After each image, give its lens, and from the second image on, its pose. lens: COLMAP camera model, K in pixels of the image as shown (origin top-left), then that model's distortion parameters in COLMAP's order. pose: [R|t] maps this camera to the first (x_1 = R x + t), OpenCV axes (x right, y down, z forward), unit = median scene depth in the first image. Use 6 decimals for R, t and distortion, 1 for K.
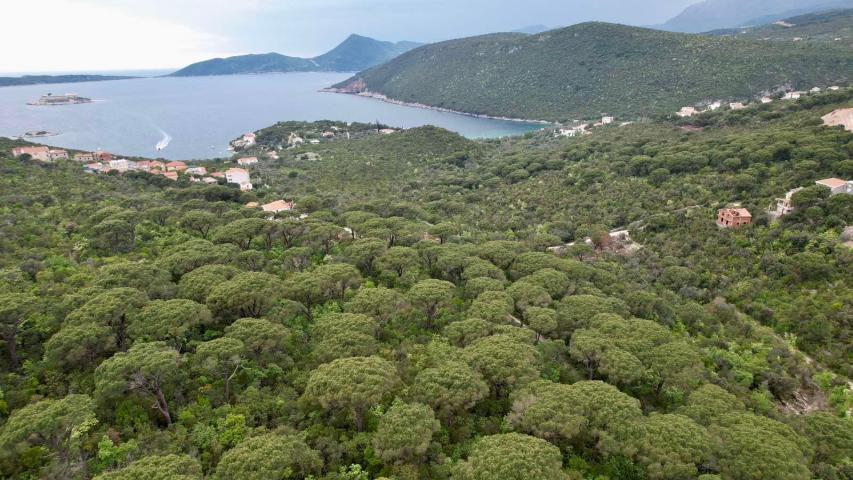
lens RADIAL K [[544.9, 0, 427.7], [0, 544.9, 247.2], [0, 0, 1]] dist [-0.080047, 0.072805]
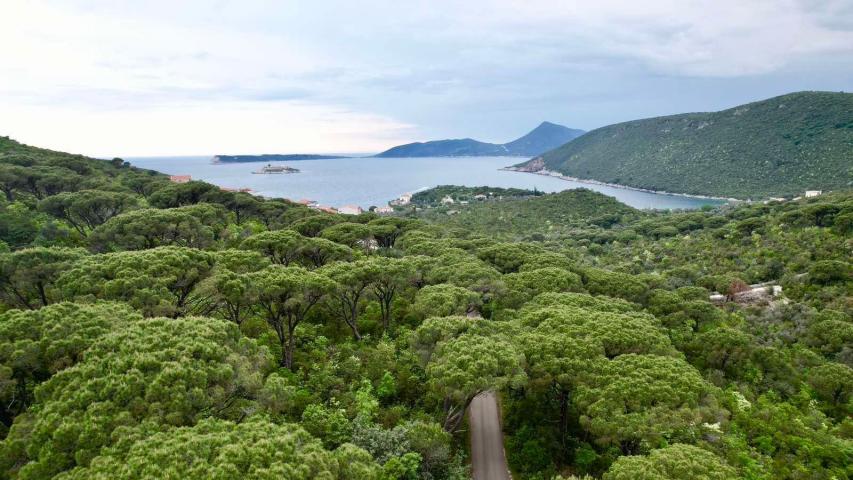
lens RADIAL K [[544.9, 0, 427.7], [0, 544.9, 247.2], [0, 0, 1]] dist [-0.080047, 0.072805]
pose [[0.941708, 0.065862, -0.329921, 0.072603], [-0.115709, 0.984231, -0.133793, 0.029654], [0.315907, 0.164169, 0.934479, 0.088903]]
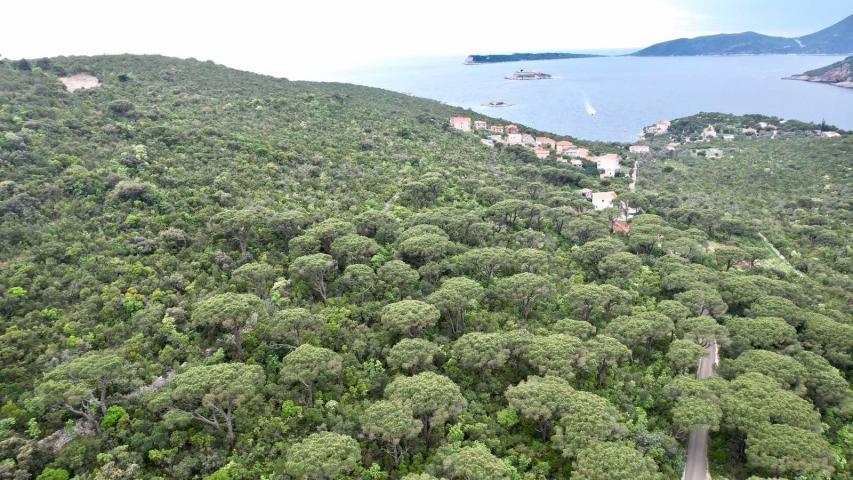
lens RADIAL K [[544.9, 0, 427.7], [0, 544.9, 247.2], [0, 0, 1]] dist [-0.080047, 0.072805]
pose [[0.710159, 0.240576, -0.661662, 0.091406], [-0.217319, 0.968819, 0.119009, -0.013130], [0.669661, 0.059277, 0.740297, -0.008293]]
